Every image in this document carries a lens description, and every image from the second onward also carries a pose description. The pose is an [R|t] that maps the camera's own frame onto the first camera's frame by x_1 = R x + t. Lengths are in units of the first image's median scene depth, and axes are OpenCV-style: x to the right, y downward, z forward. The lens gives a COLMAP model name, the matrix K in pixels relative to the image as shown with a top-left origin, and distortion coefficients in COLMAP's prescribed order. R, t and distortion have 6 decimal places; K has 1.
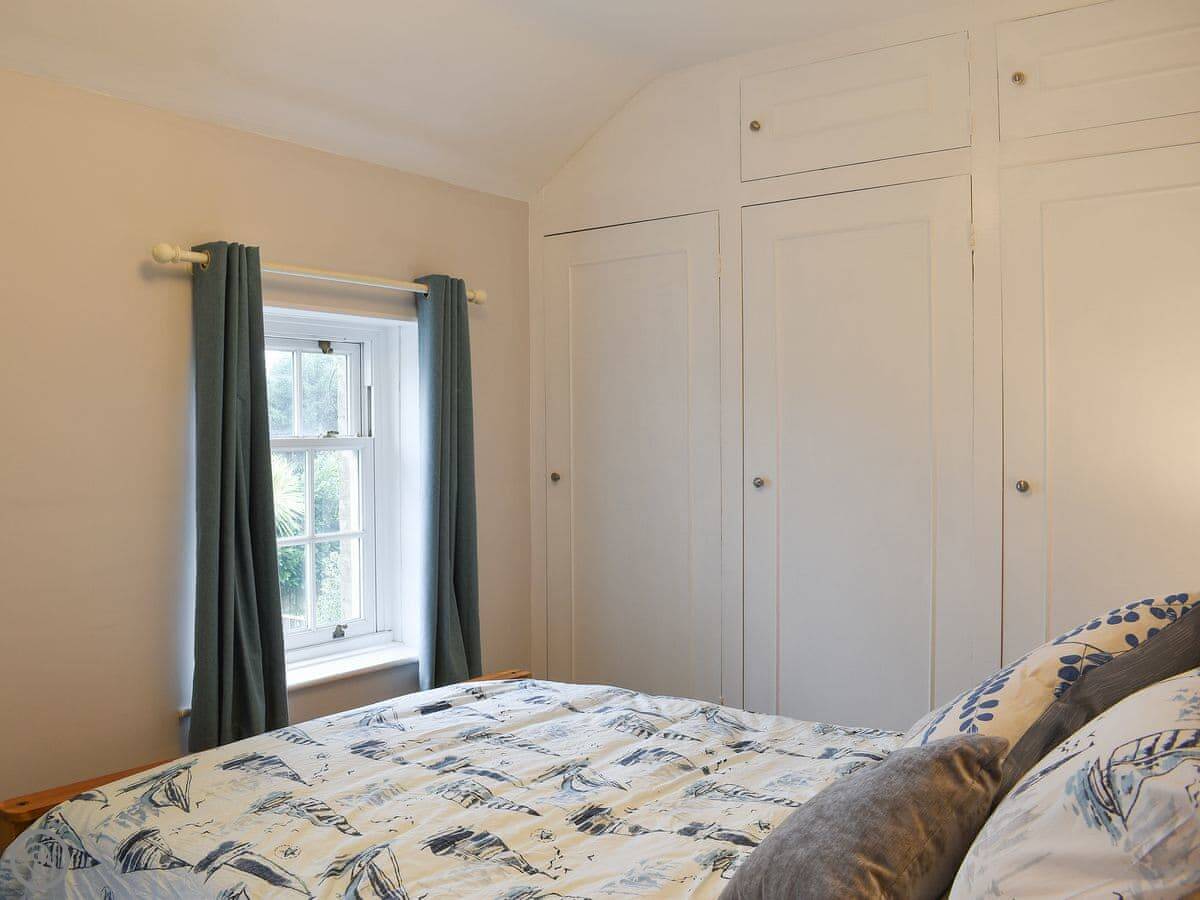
lens RADIAL K [[1047.2, 0, 560.8], [0, 1047.2, 445.2], [0, 0, 1]] dist [-0.092285, 0.005304]
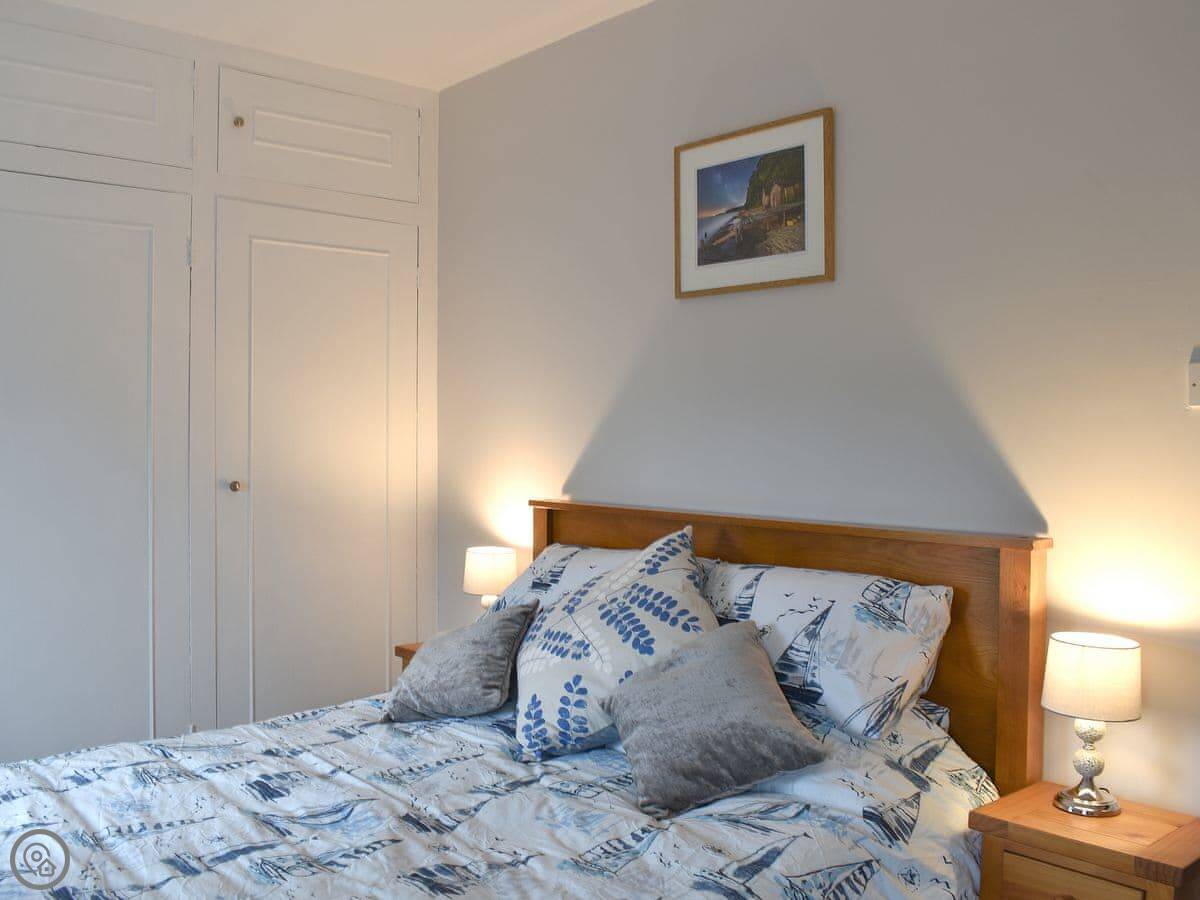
lens RADIAL K [[1047.2, 0, 560.8], [0, 1047.2, 445.2], [0, 0, 1]] dist [-0.092285, 0.005304]
pose [[0.224069, -0.001337, 0.974572, -0.783535], [0.011308, 0.999935, -0.001228, -0.000051], [-0.974508, 0.011296, 0.224069, 0.556849]]
